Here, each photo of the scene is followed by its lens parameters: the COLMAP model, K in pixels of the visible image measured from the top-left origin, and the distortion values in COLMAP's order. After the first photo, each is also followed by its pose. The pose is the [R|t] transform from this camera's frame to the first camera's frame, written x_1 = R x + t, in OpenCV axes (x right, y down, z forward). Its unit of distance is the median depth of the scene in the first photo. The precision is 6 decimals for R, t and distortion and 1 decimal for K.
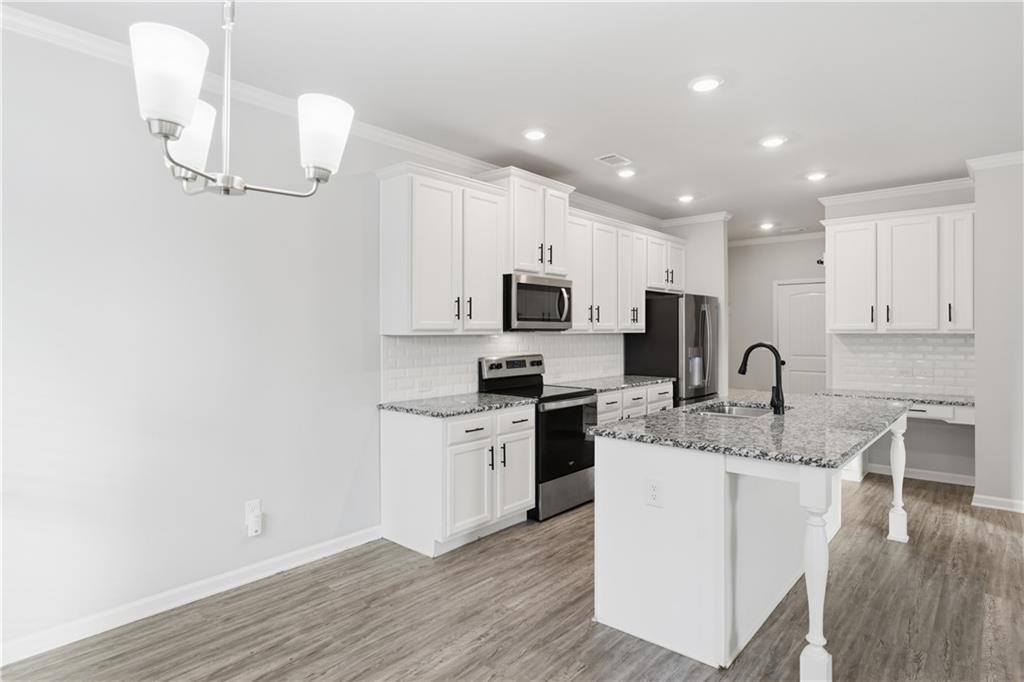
lens RADIAL K [[571.1, 0, 513.3], [0, 571.1, 336.5], [0, 0, 1]] dist [-0.000570, 0.000212]
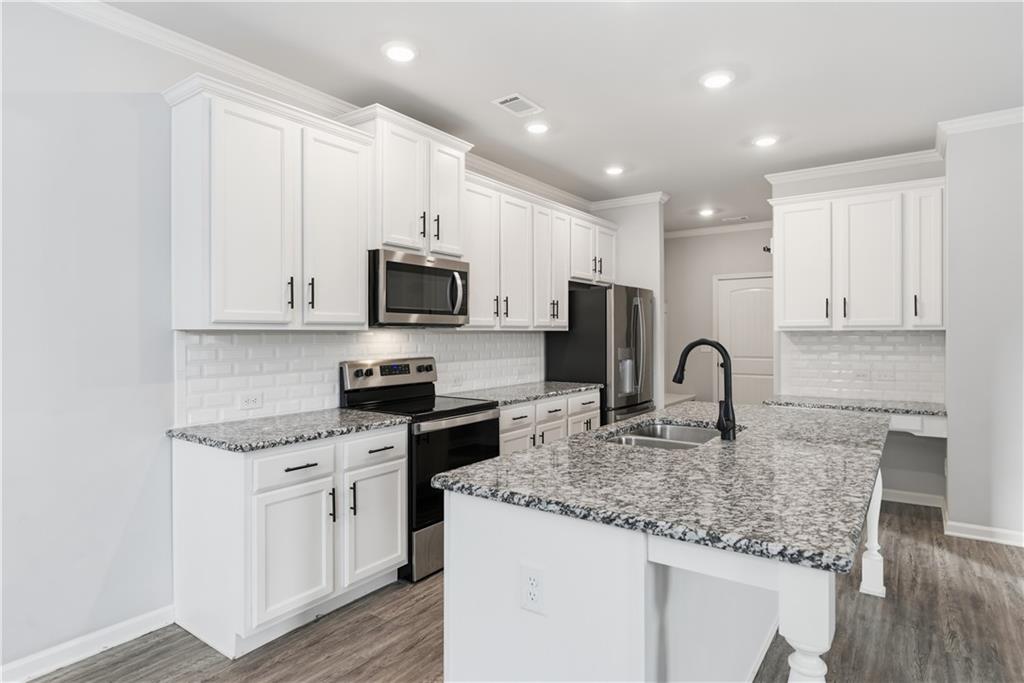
lens RADIAL K [[562.7, 0, 512.0], [0, 562.7, 341.5], [0, 0, 1]] dist [-0.000433, -0.000150]
pose [[0.996047, -0.002681, 0.088792, 0.103692], [0.002443, 0.999993, 0.002796, 0.009189], [-0.088799, -0.002568, 0.996046, 0.250493]]
